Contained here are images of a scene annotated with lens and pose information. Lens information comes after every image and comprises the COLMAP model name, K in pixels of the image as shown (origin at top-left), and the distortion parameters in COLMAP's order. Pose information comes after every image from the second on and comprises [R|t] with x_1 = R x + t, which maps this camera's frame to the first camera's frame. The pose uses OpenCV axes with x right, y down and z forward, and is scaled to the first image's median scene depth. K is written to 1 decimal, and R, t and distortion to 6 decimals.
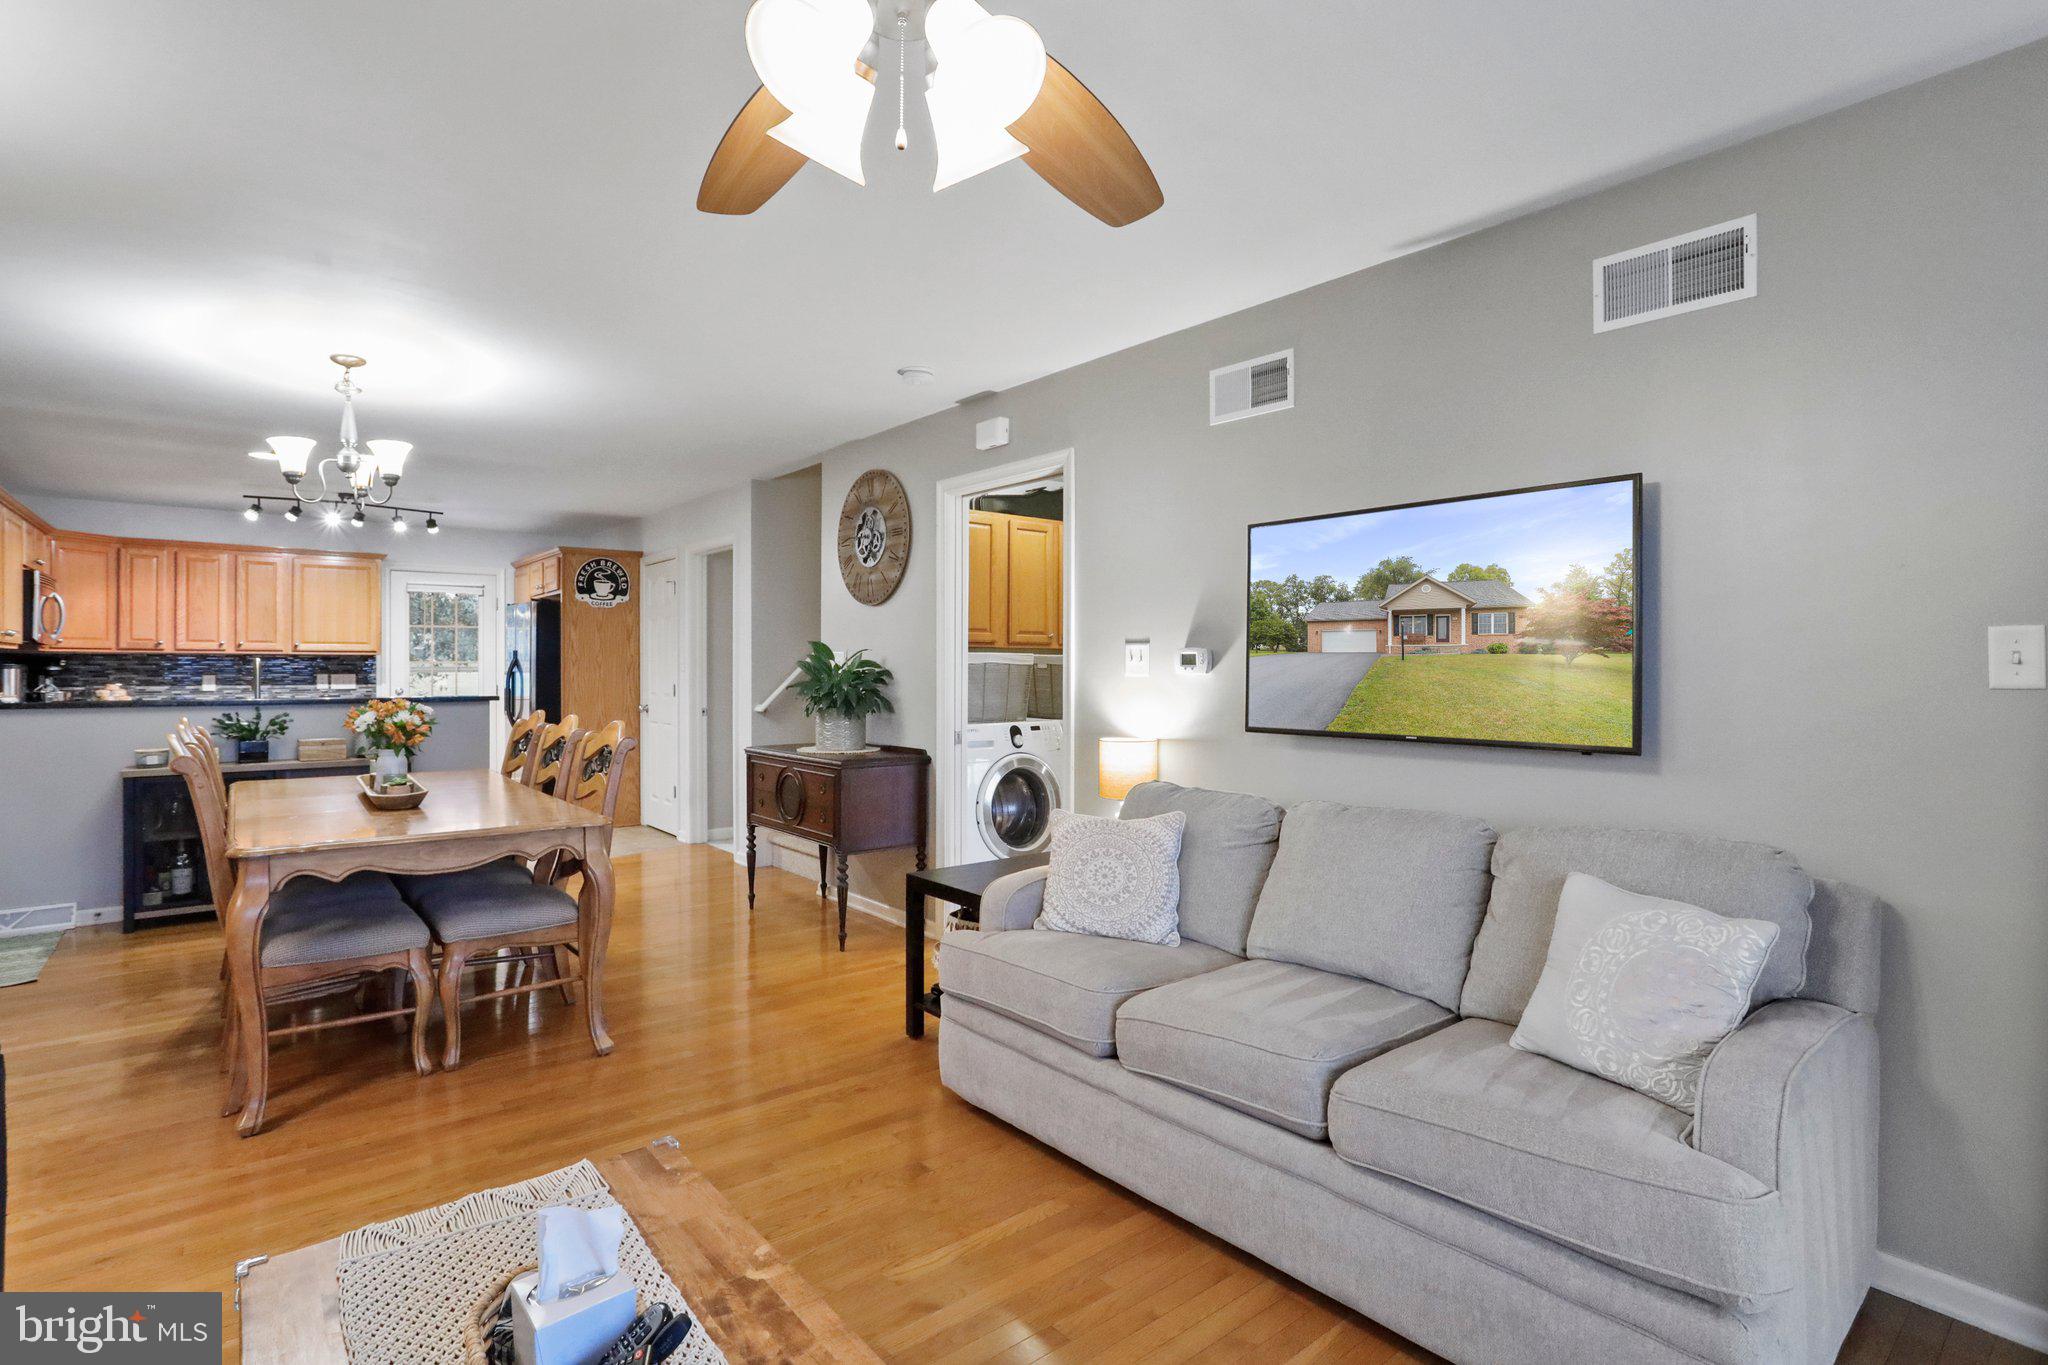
lens RADIAL K [[1006.6, 0, 946.5], [0, 1006.6, 659.3], [0, 0, 1]] dist [0.044615, -0.000273]
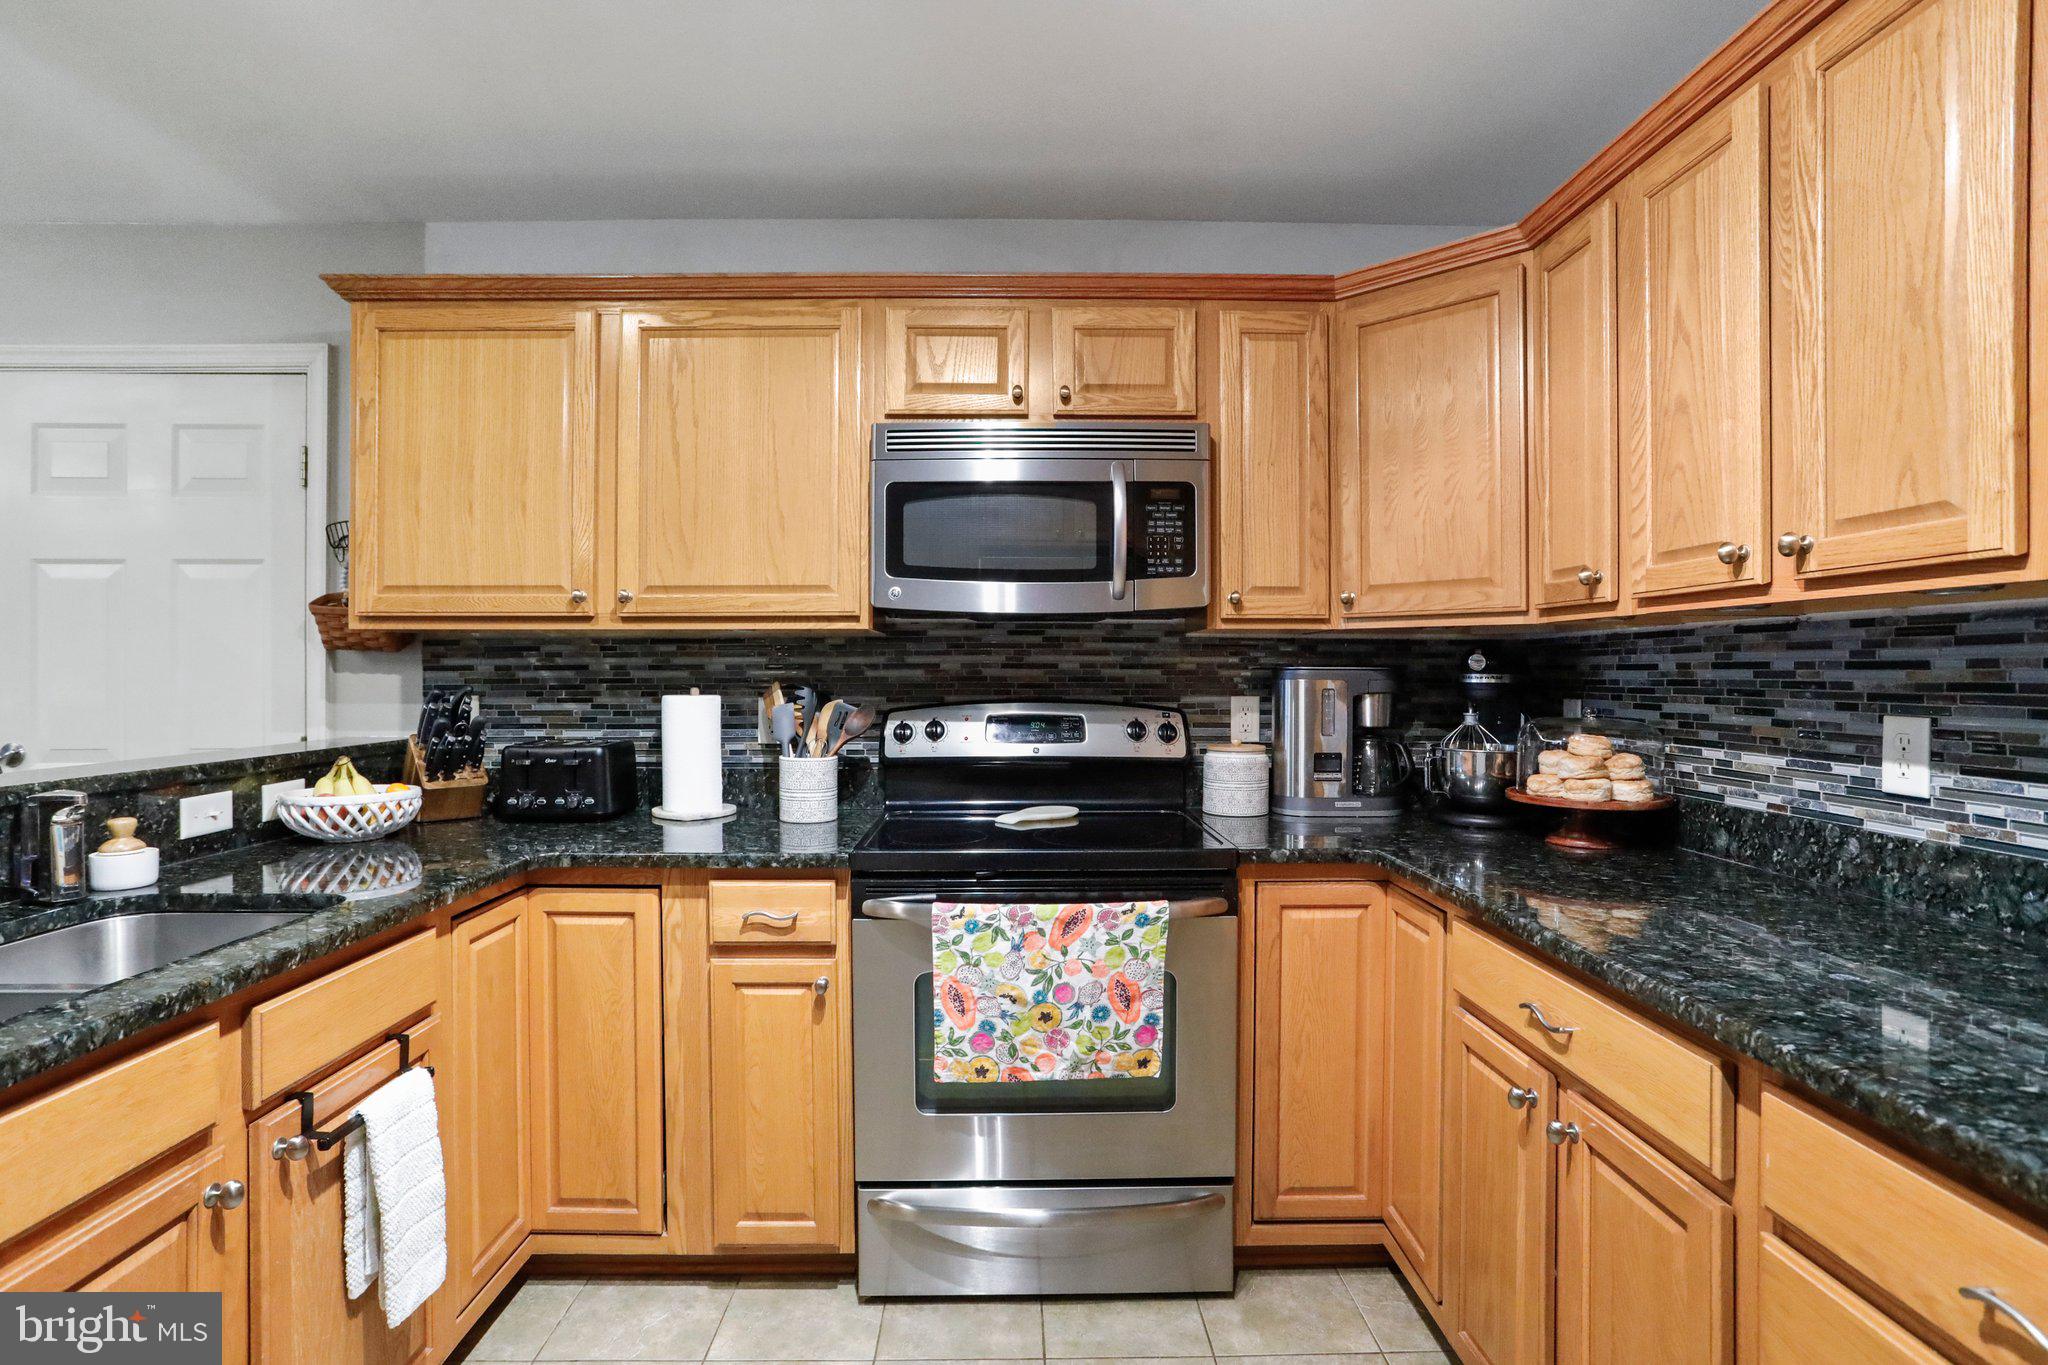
lens RADIAL K [[998.2, 0, 1021.1], [0, 998.2, 670.6], [0, 0, 1]] dist [-0.064361, 0.034806]
pose [[-0.561952, -0.001311, -0.827169, -0.505050], [0.005955, 0.999966, -0.005630, 0.006988], [0.827148, -0.008090, -0.561925, 1.050715]]
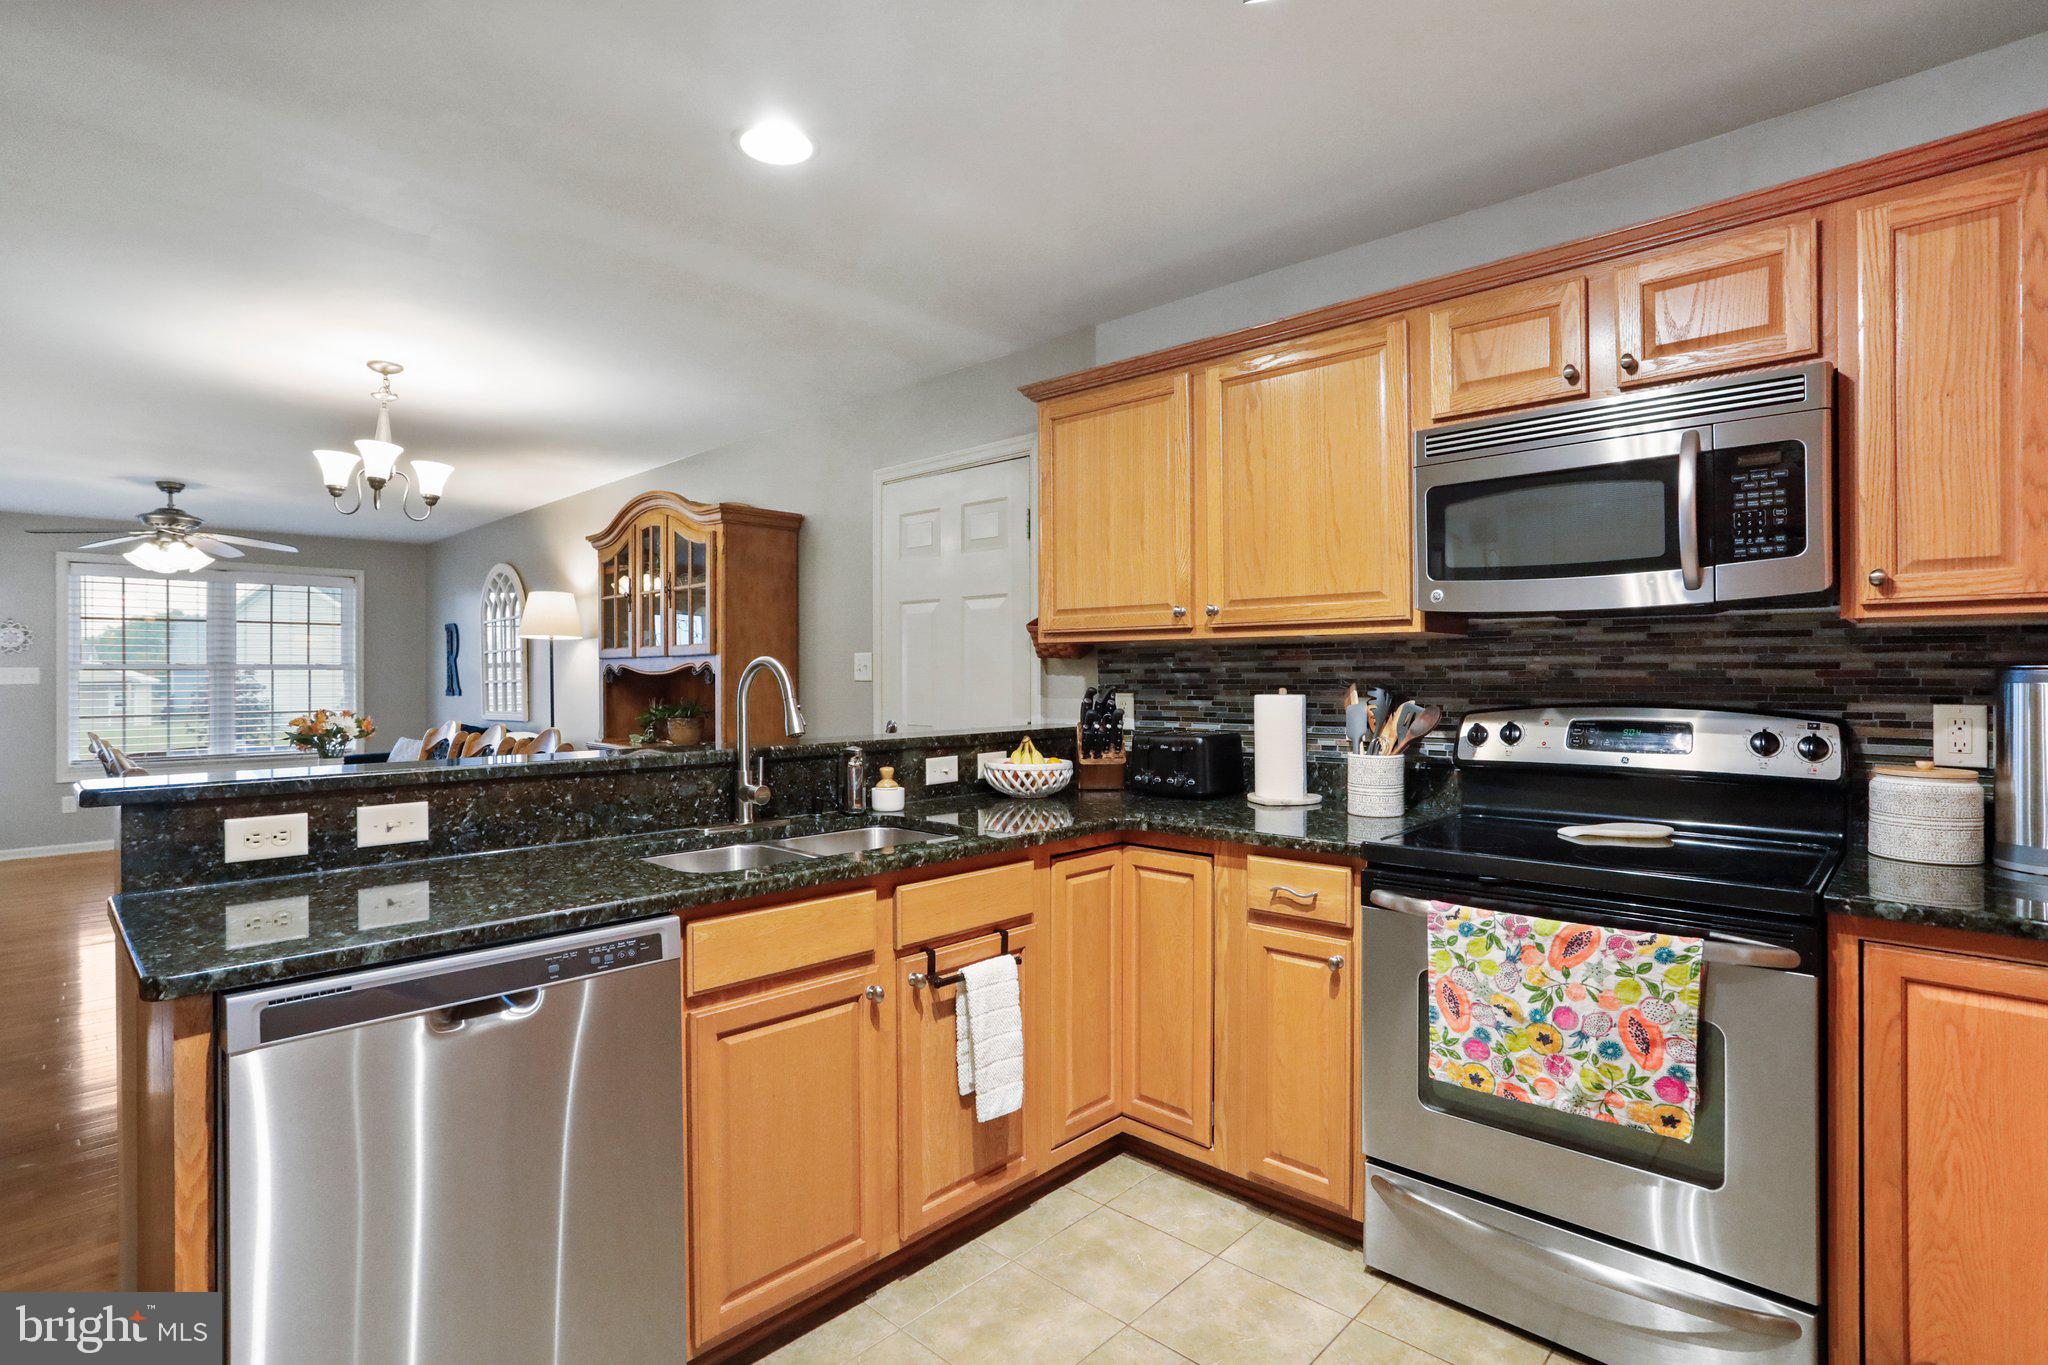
lens RADIAL K [[1007.9, 0, 1021.0], [0, 1007.9, 673.4], [0, 0, 1]] dist [-0.061043, 0.035186]
pose [[-0.980696, 0.002888, -0.195519, -0.548837], [0.004435, 0.999962, -0.007478, 0.007091], [0.195490, -0.008201, -0.980671, 1.125157]]
